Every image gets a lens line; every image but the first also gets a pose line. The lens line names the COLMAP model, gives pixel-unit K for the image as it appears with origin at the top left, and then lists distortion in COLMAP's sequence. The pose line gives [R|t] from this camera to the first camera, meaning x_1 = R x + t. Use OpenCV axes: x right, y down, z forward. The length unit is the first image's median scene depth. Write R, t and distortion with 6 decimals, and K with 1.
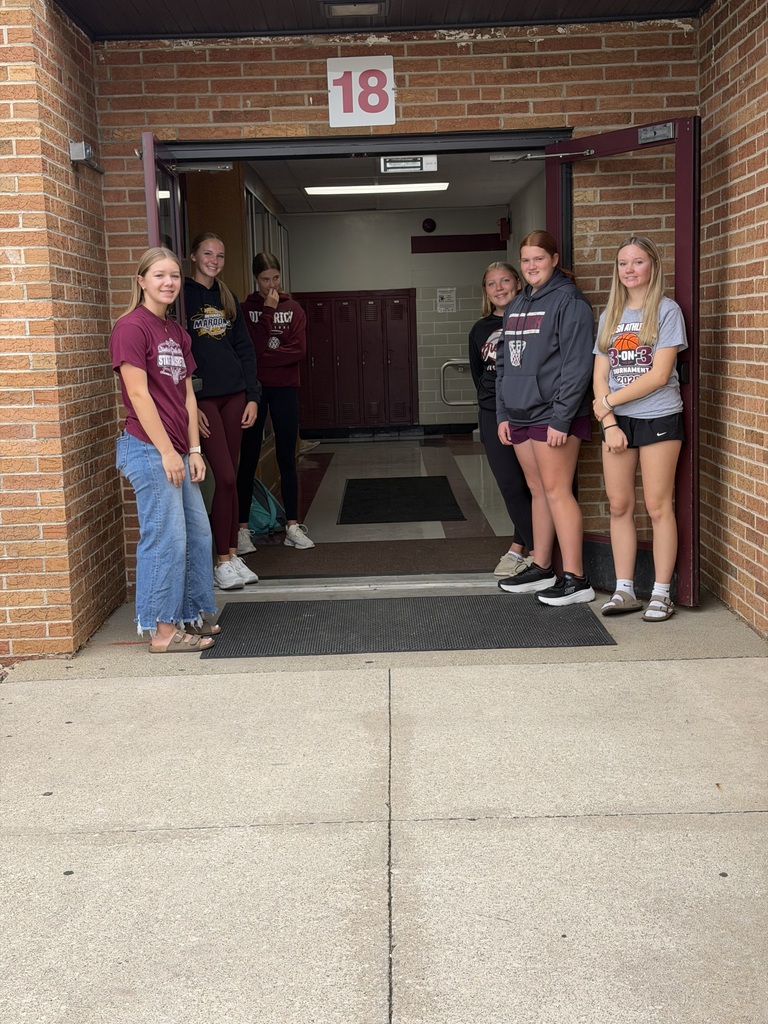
lens RADIAL K [[1323.1, 0, 384.0], [0, 1323.1, 512.0], [0, 0, 1]] dist [0.101714, -0.065259]
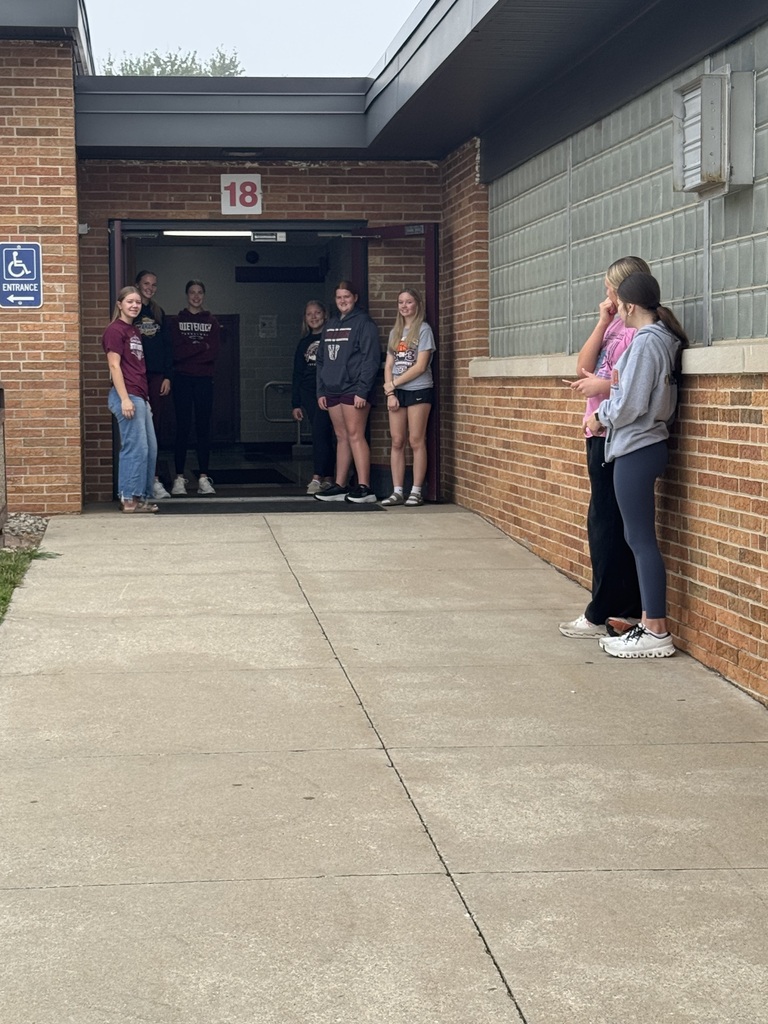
lens RADIAL K [[2086.4, 0, 384.0], [0, 2086.4, 512.0], [0, 0, 1]] dist [0.070267, 0.310579]
pose [[0.991986, 0.017261, 0.125160, -0.159540], [-0.007704, 0.997044, -0.076444, 0.275679], [-0.126109, 0.074867, 0.989187, -1.562130]]
